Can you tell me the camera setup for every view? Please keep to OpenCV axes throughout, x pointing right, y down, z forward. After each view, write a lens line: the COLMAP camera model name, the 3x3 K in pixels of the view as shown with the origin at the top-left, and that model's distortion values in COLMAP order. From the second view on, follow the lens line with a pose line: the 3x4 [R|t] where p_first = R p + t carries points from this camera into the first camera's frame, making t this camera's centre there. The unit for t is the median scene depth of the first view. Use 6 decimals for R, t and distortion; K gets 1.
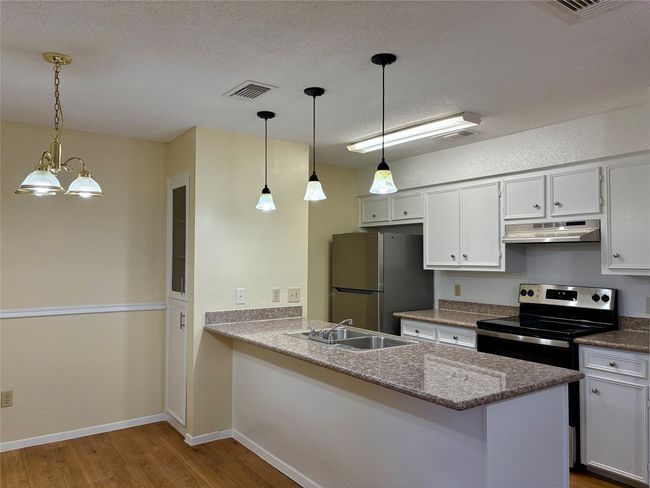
lens RADIAL K [[488.9, 0, 327.2], [0, 488.9, 243.2], [0, 0, 1]] dist [0.056002, -0.056835]
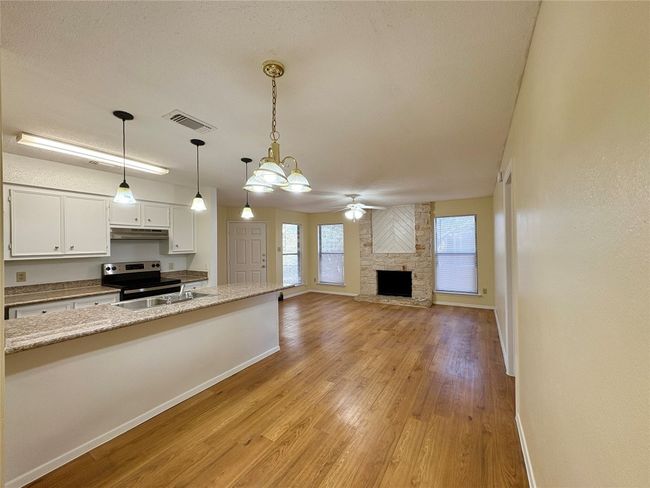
lens RADIAL K [[256.8, 0, 325.0], [0, 256.8, 244.0], [0, 0, 1]] dist [0.000404, 0.000150]
pose [[-0.396557, 0.008295, 0.917973, -0.718070], [-0.009894, 0.999862, -0.013310, 0.022269], [-0.917957, -0.014360, -0.396420, 0.711361]]
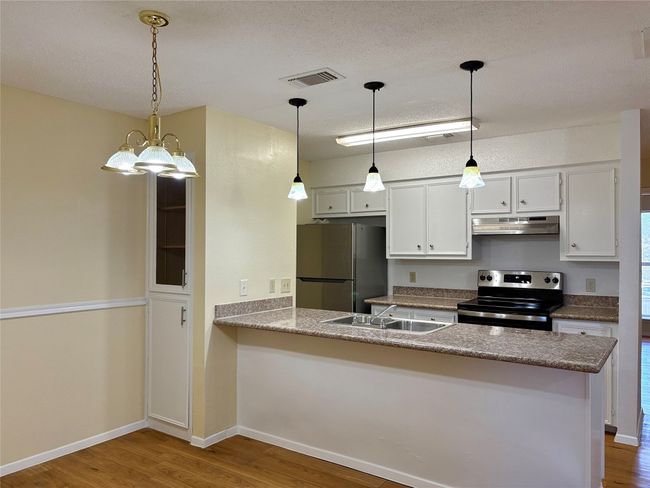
lens RADIAL K [[488.9, 0, 327.2], [0, 488.9, 243.2], [0, 0, 1]] dist [0.056002, -0.056835]
pose [[0.940347, 0.002454, 0.340208, -0.353379], [-0.008170, 0.999848, 0.015372, 0.005044], [-0.340119, -0.017234, 0.940224, 0.043542]]
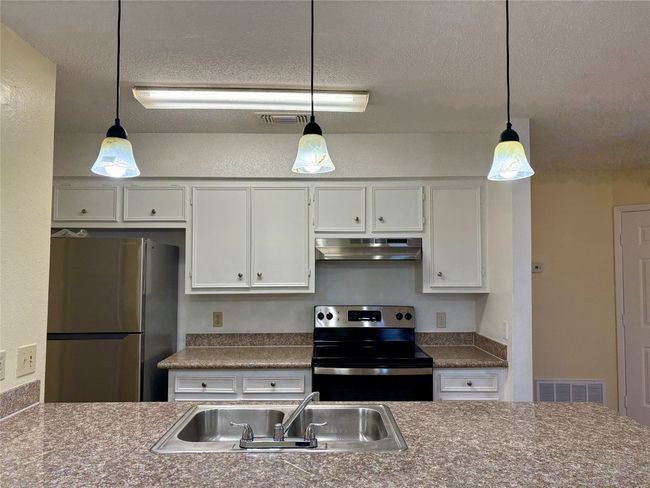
lens RADIAL K [[488.9, 0, 327.2], [0, 488.9, 243.2], [0, 0, 1]] dist [0.056002, -0.056835]
pose [[0.574952, 0.043297, 0.817040, -0.326502], [-0.019672, 0.999042, -0.039099, 0.004491], [-0.817950, 0.006408, 0.575253, 0.516389]]
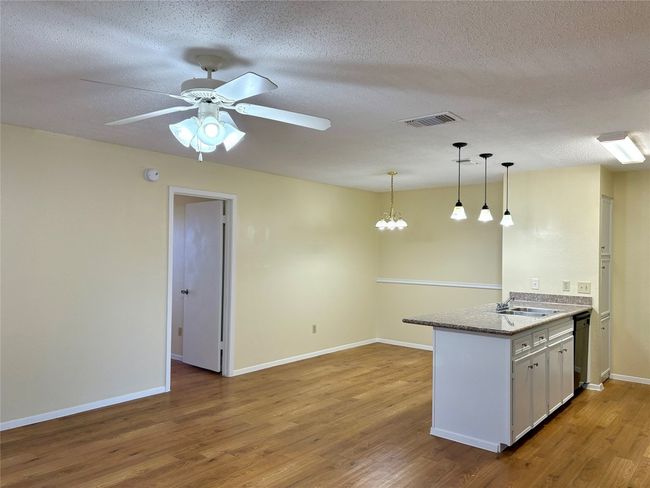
lens RADIAL K [[488.9, 0, 327.2], [0, 488.9, 243.2], [0, 0, 1]] dist [0.056002, -0.056835]
pose [[0.255868, -0.018626, -0.966532, 1.071144], [0.011367, 0.999803, -0.016258, 0.005897], [0.966645, -0.006827, 0.256030, 0.045574]]
